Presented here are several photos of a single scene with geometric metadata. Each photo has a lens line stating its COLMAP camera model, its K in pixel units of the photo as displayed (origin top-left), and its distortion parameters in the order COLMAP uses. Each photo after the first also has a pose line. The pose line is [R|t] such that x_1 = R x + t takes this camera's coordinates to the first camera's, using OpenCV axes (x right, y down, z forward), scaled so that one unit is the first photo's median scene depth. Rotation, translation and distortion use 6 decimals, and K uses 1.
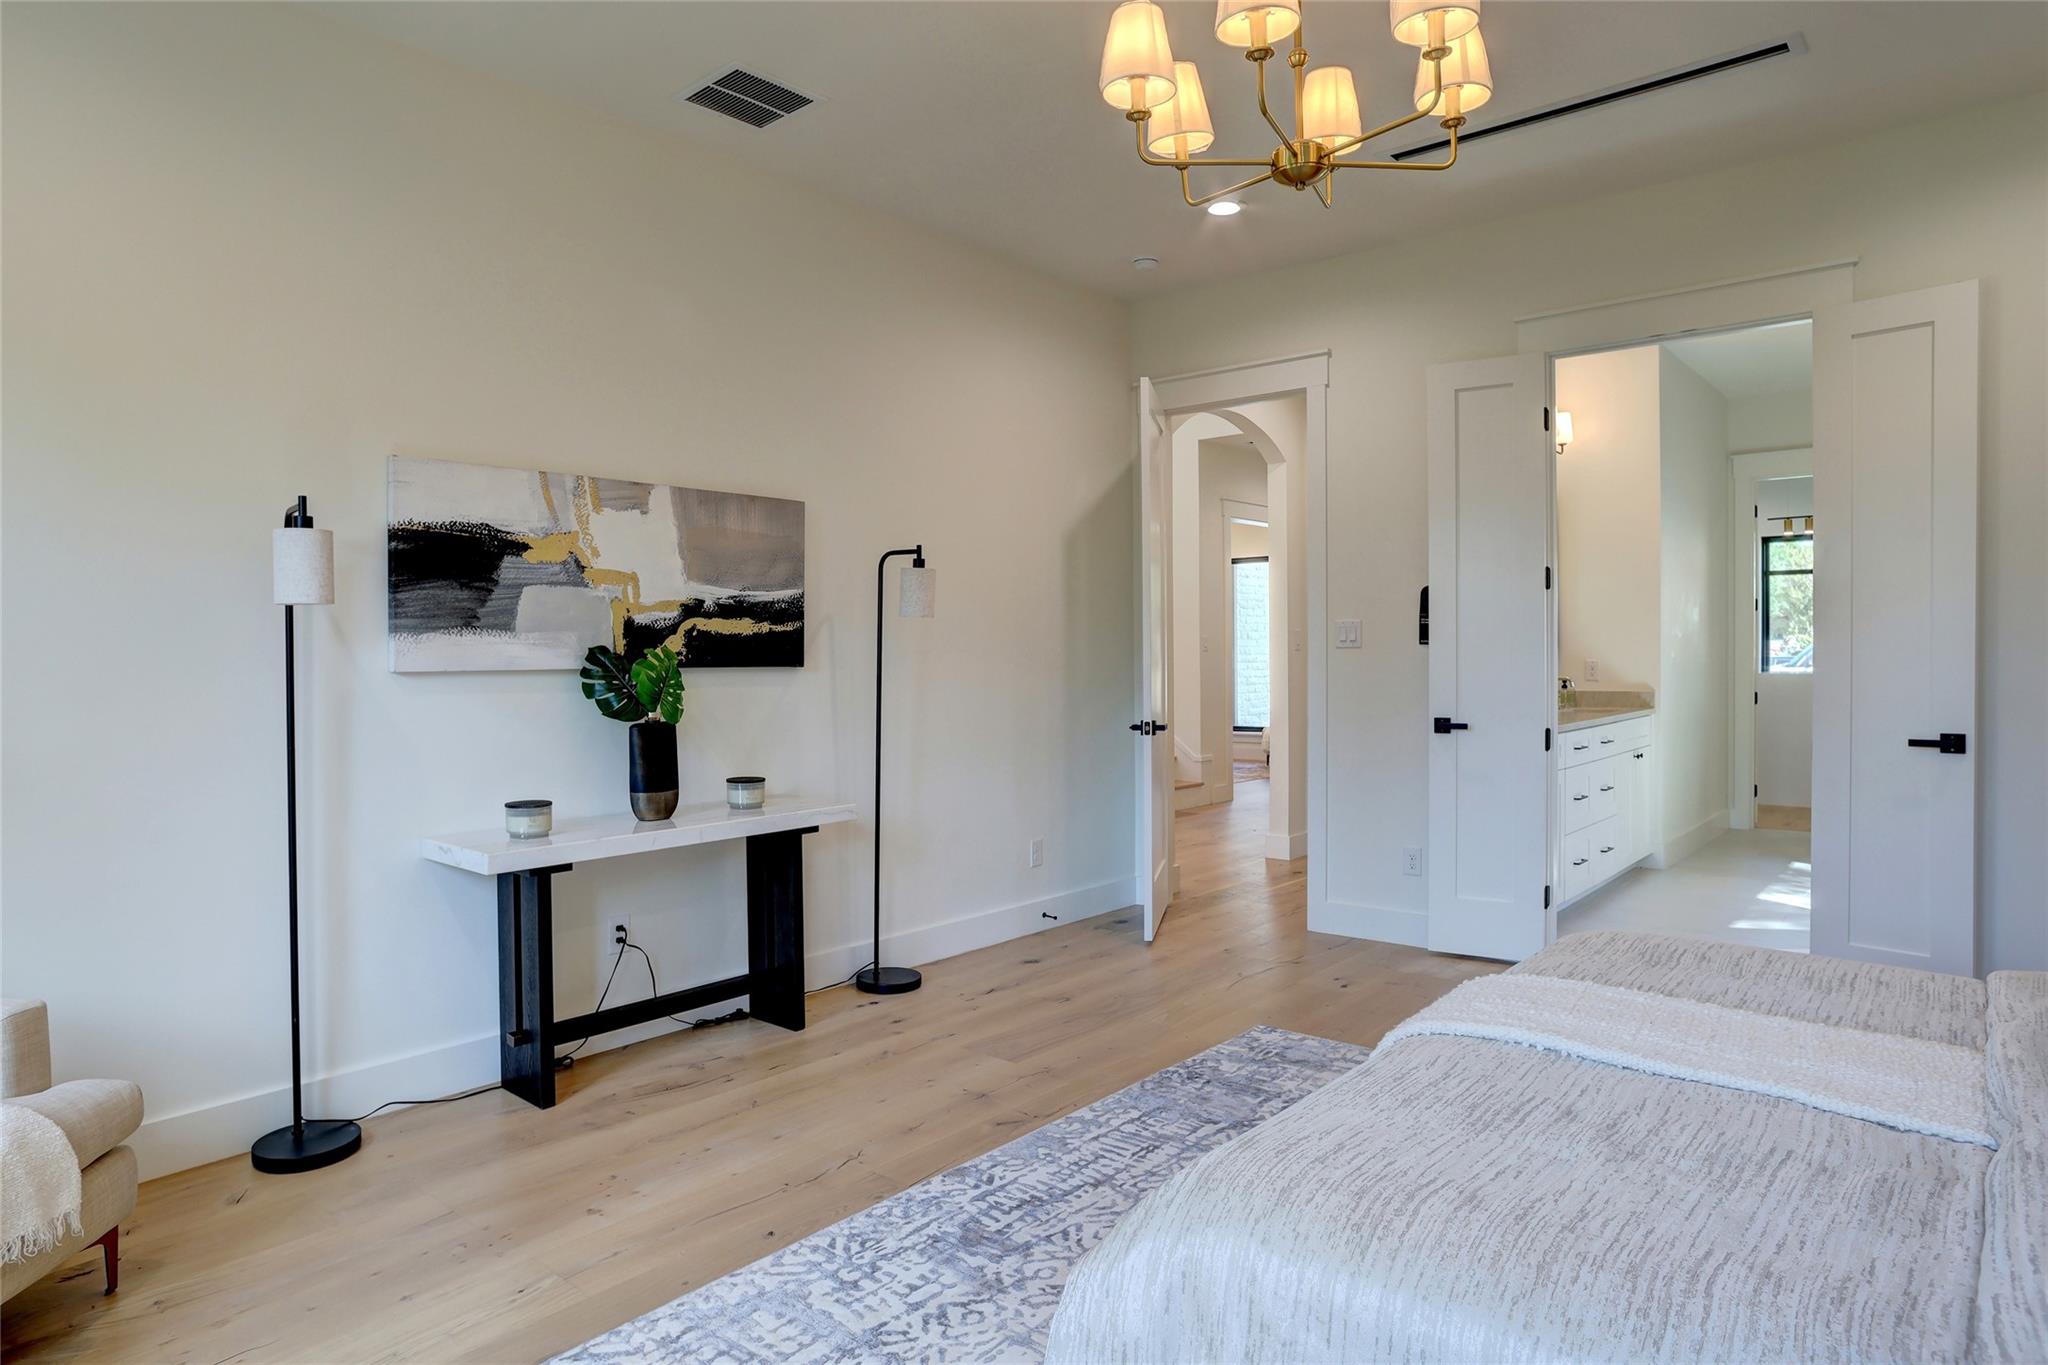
lens RADIAL K [[1197.2, 0, 1013.8], [0, 1197.2, 672.0], [0, 0, 1]] dist [-0.063194, 0.055126]
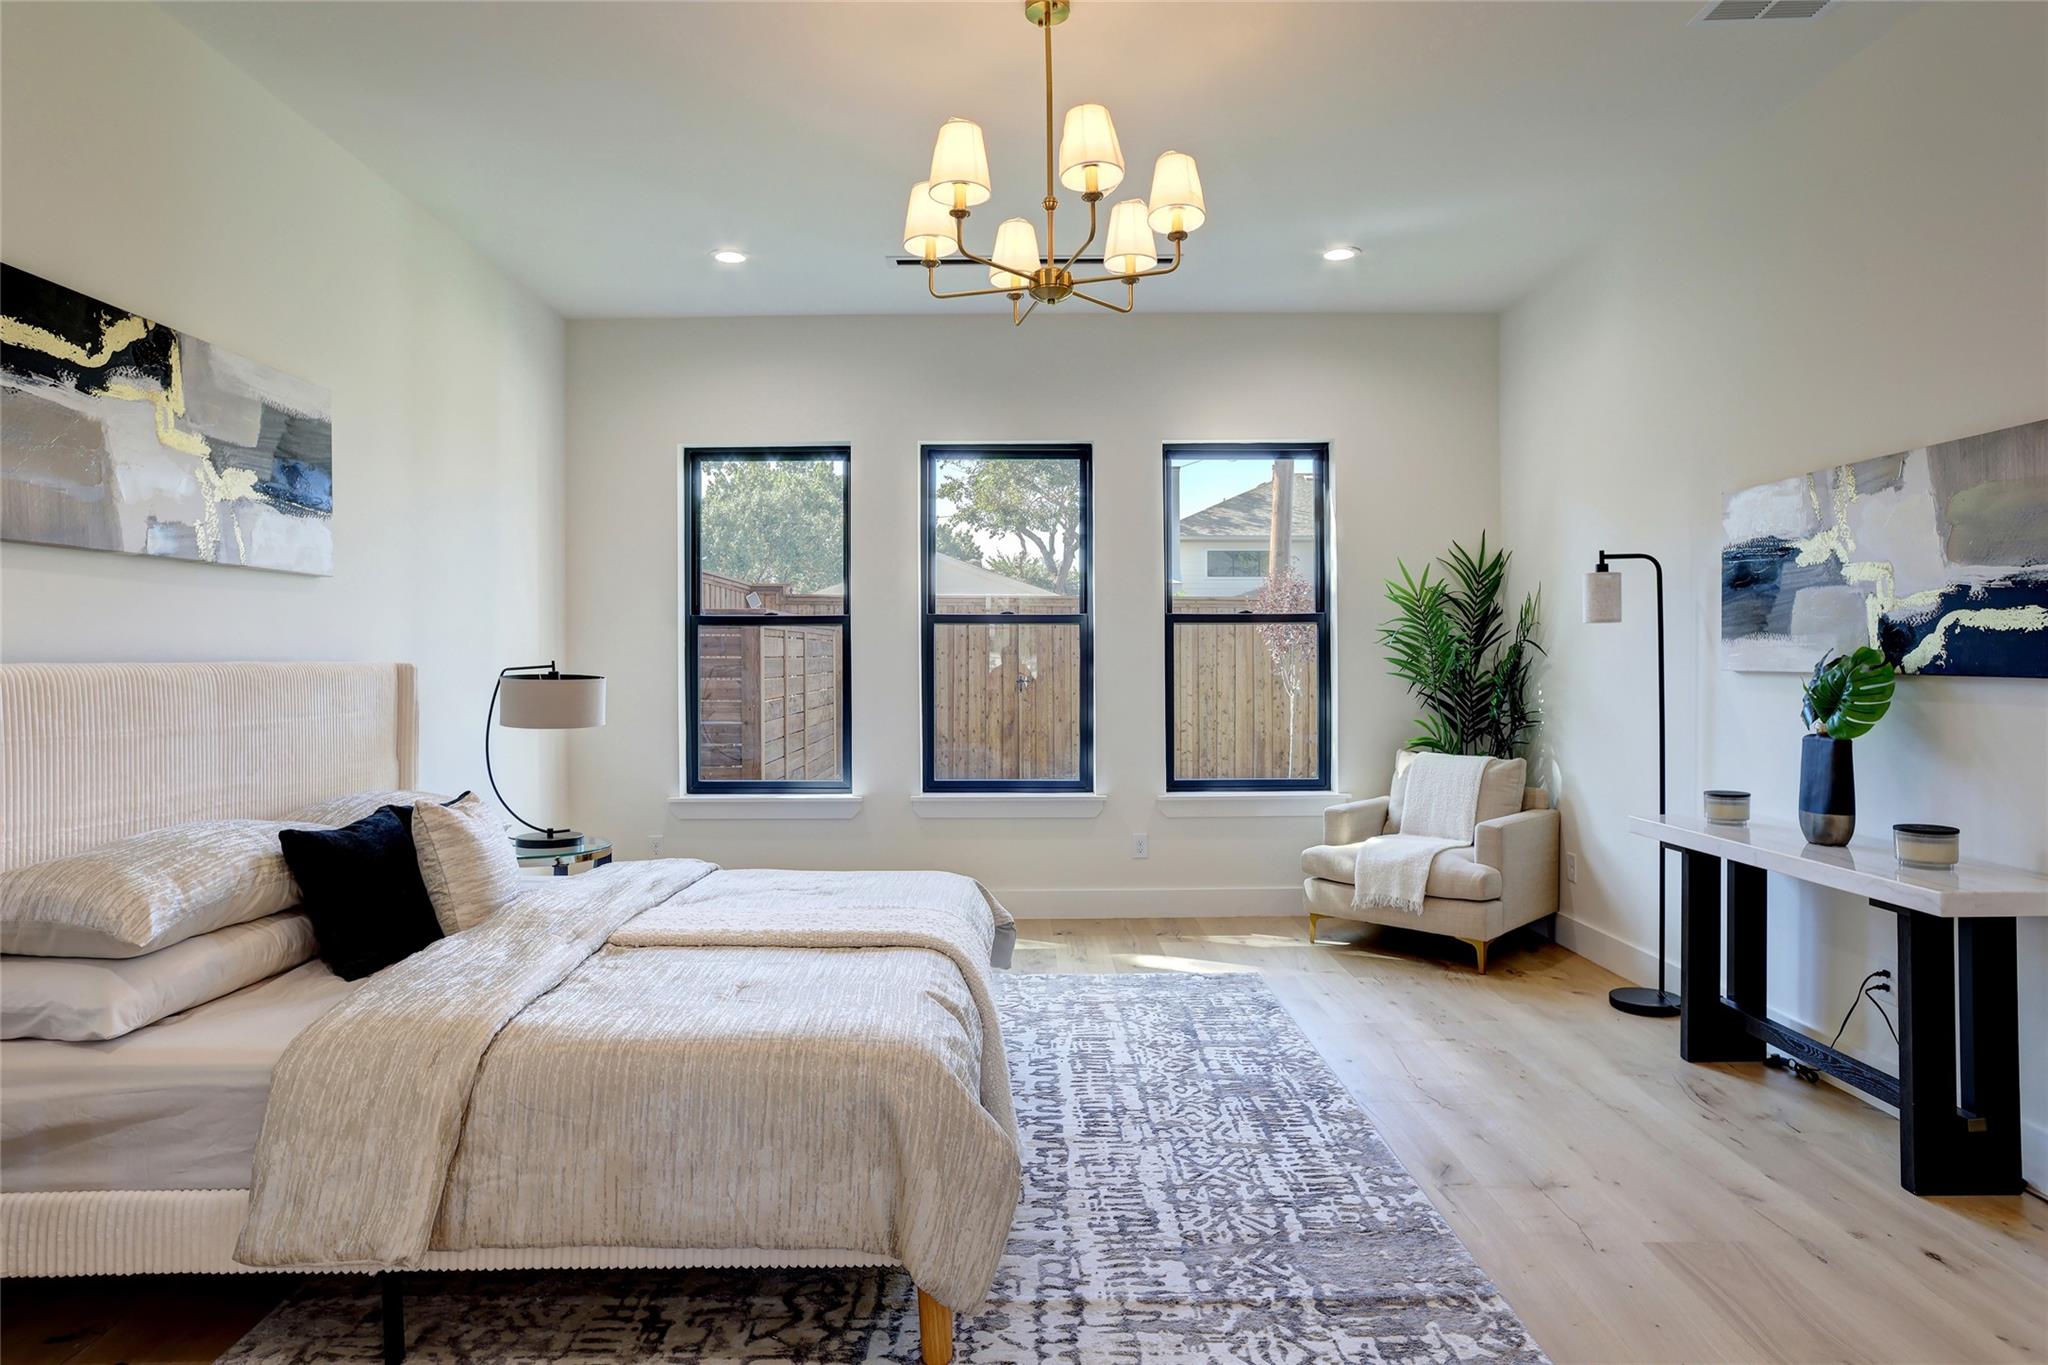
lens RADIAL K [[1197.2, 0, 1013.8], [0, 1197.2, 672.0], [0, 0, 1]] dist [-0.063194, 0.055126]
pose [[-0.757646, 0.022323, -0.652284, 0.752248], [0.002717, 0.999514, 0.031050, -0.034611], [0.652660, 0.021752, -0.757339, 1.311682]]
